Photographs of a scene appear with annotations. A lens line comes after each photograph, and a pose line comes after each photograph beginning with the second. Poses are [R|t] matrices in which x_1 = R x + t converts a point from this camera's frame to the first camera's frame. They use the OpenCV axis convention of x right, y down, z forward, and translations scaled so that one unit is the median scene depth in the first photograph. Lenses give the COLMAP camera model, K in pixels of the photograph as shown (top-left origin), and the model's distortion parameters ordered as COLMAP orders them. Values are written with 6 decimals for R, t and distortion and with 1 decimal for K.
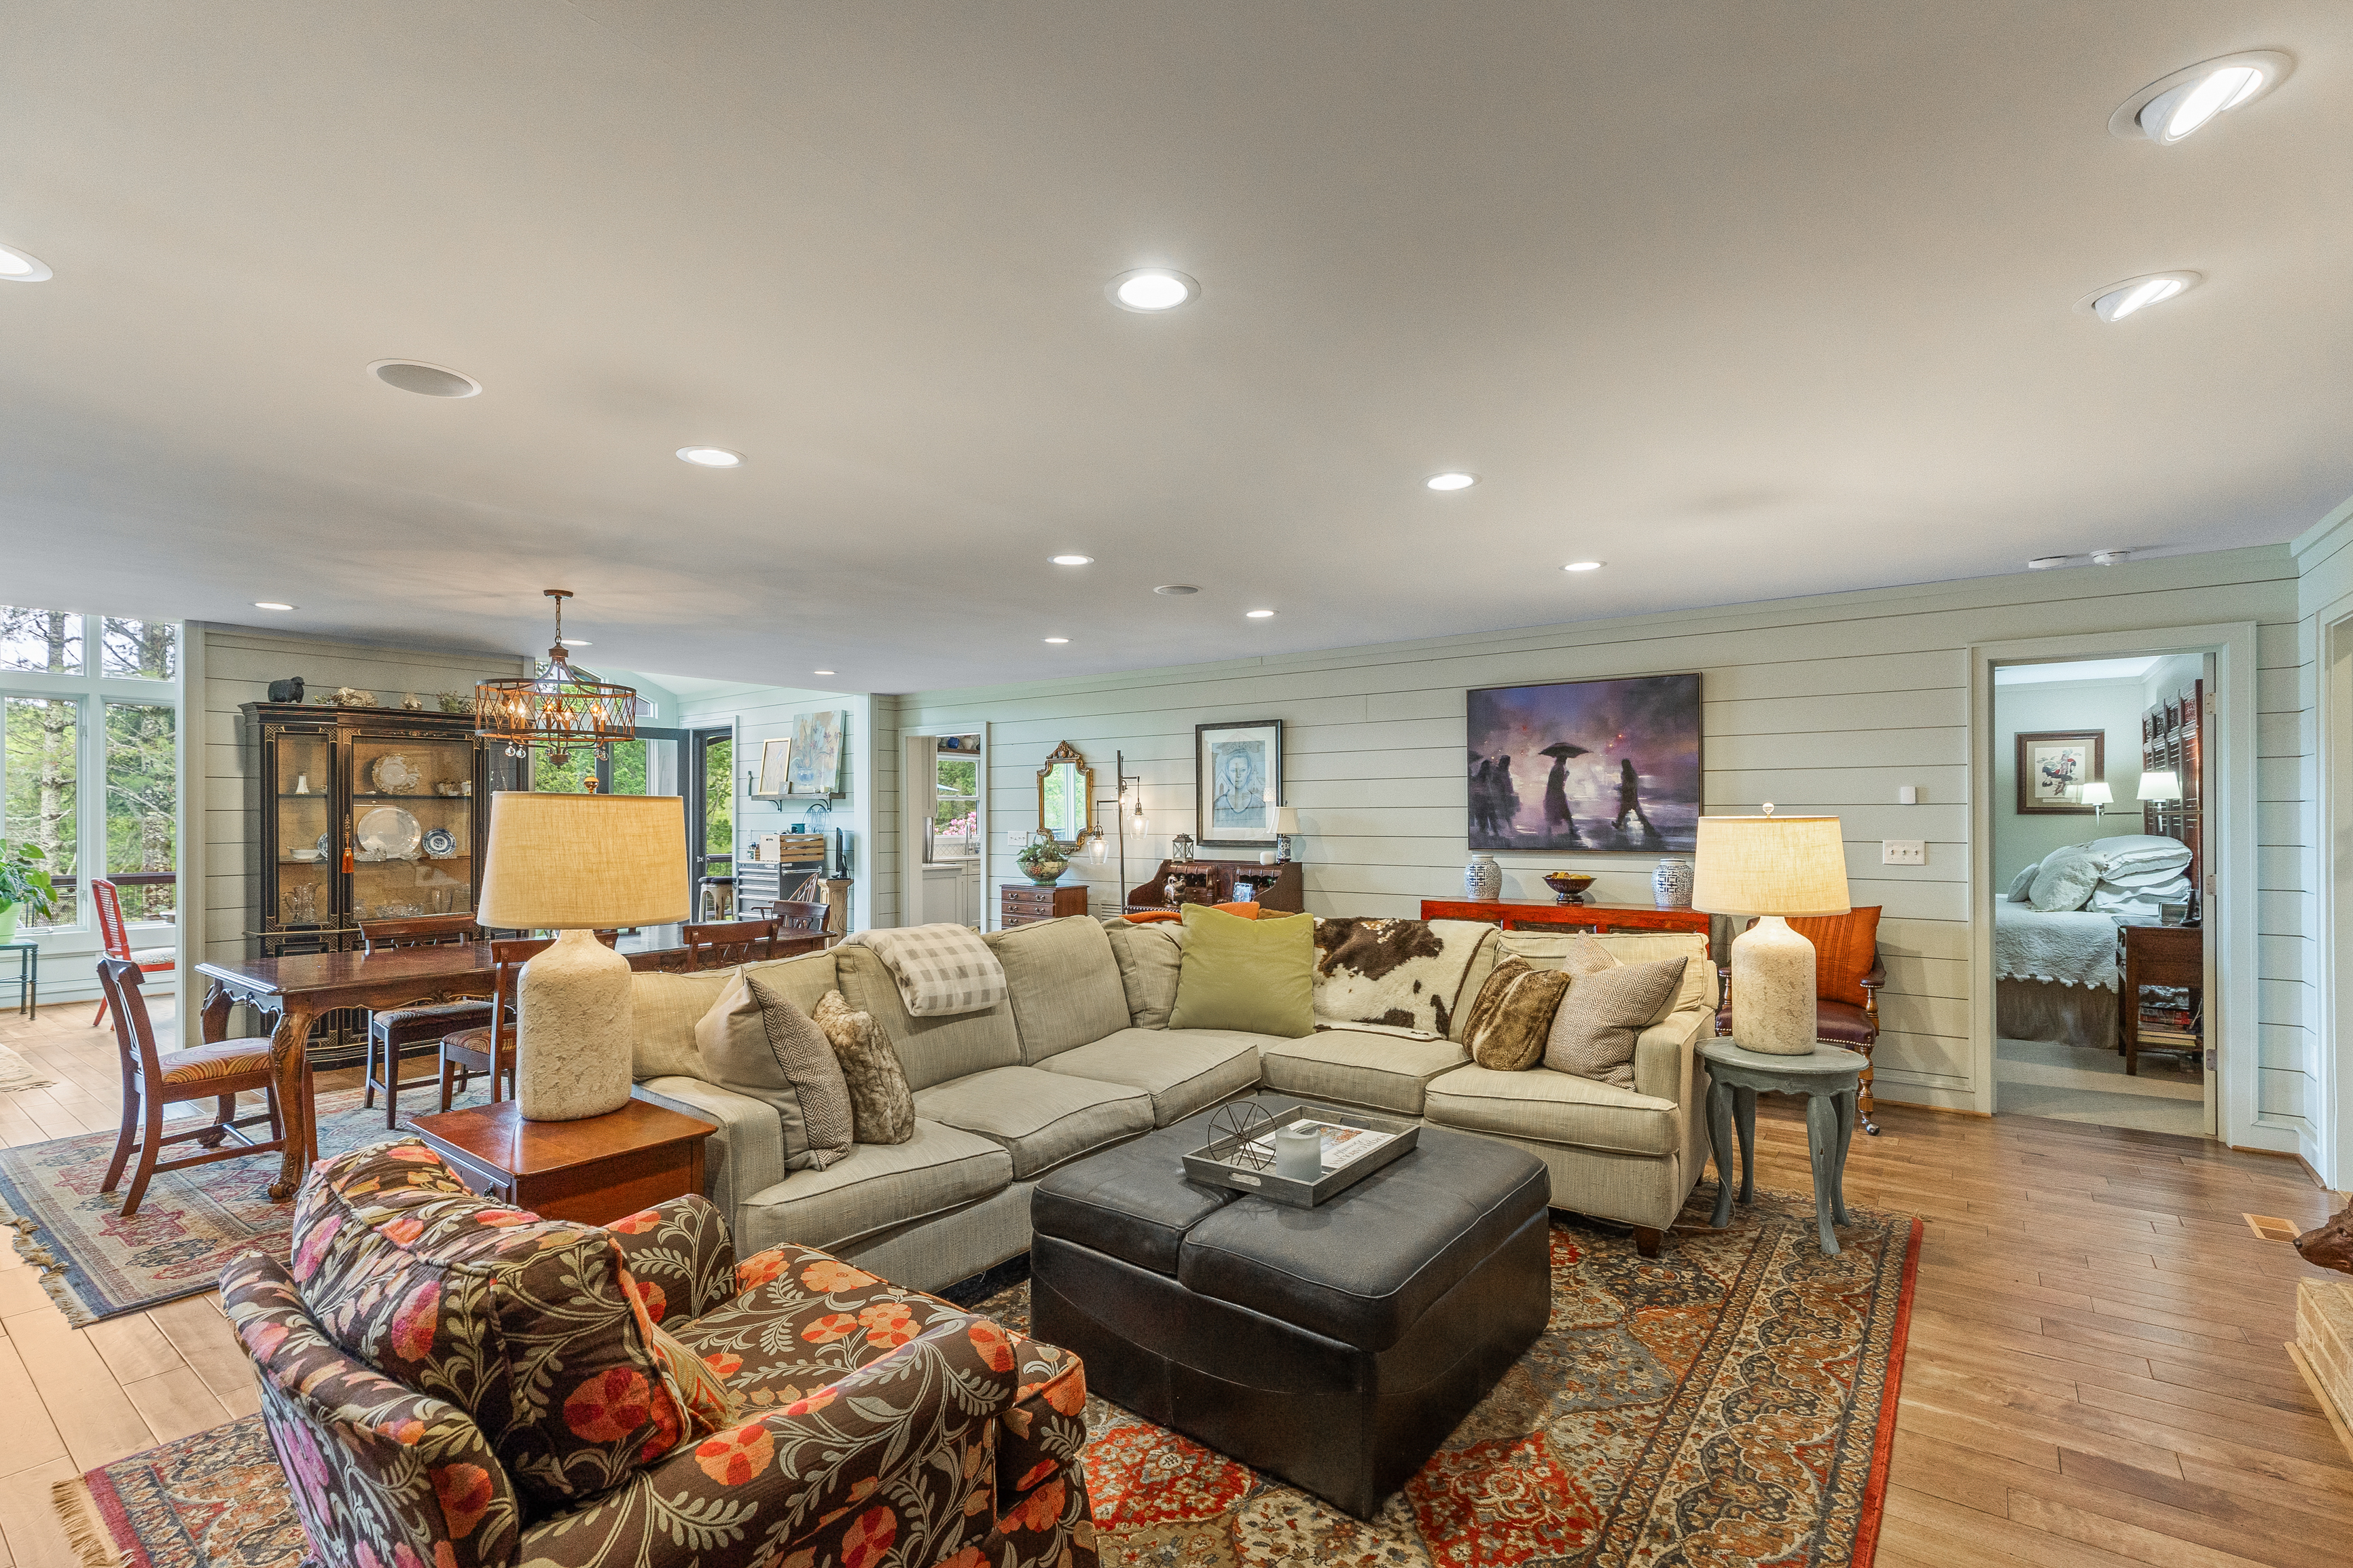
lens RADIAL K [[1062.4, 0, 1176.1], [0, 1062.4, 810.4], [0, 0, 1]] dist [0.003323, 0.000500]
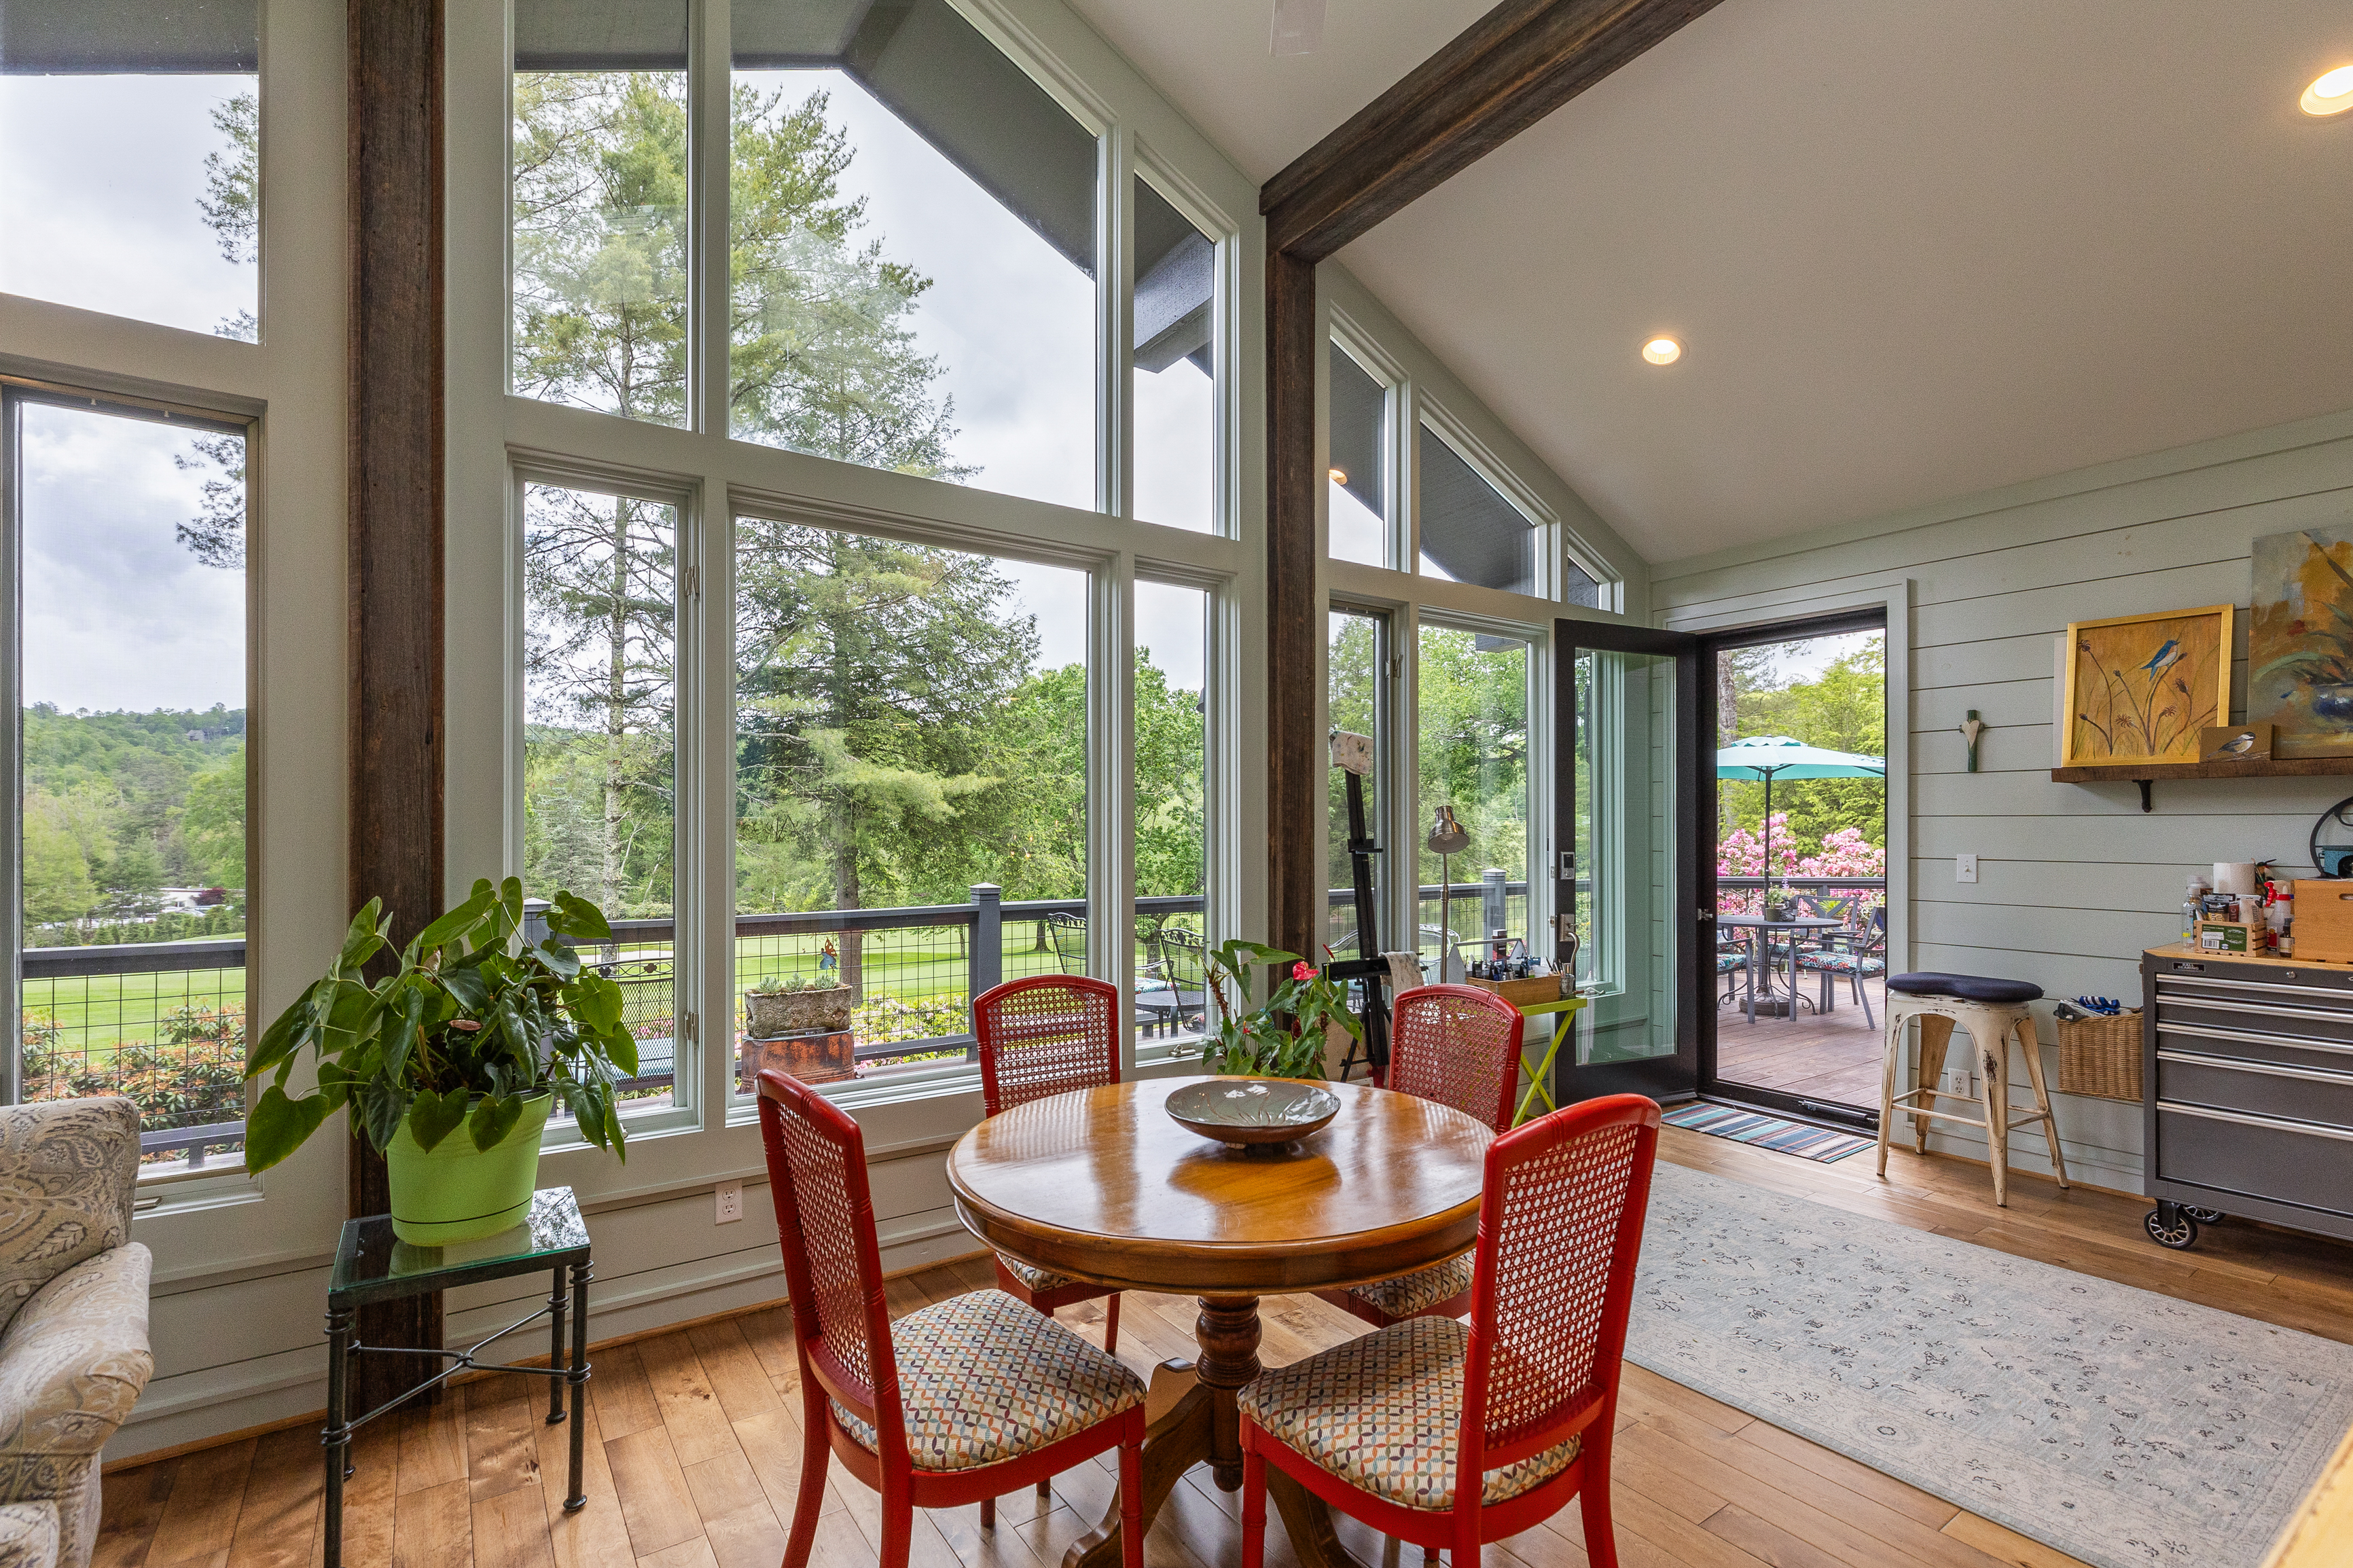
lens RADIAL K [[1066.9, 0, 1187.9], [0, 1066.9, 819.9], [0, 0, 1]] dist [0.005740, -0.000032]
pose [[0.950015, 0.005036, -0.312164, -1.033904], [-0.004565, 0.999987, 0.002240, 0.008905], [0.312171, -0.000703, 0.950026, 0.974858]]
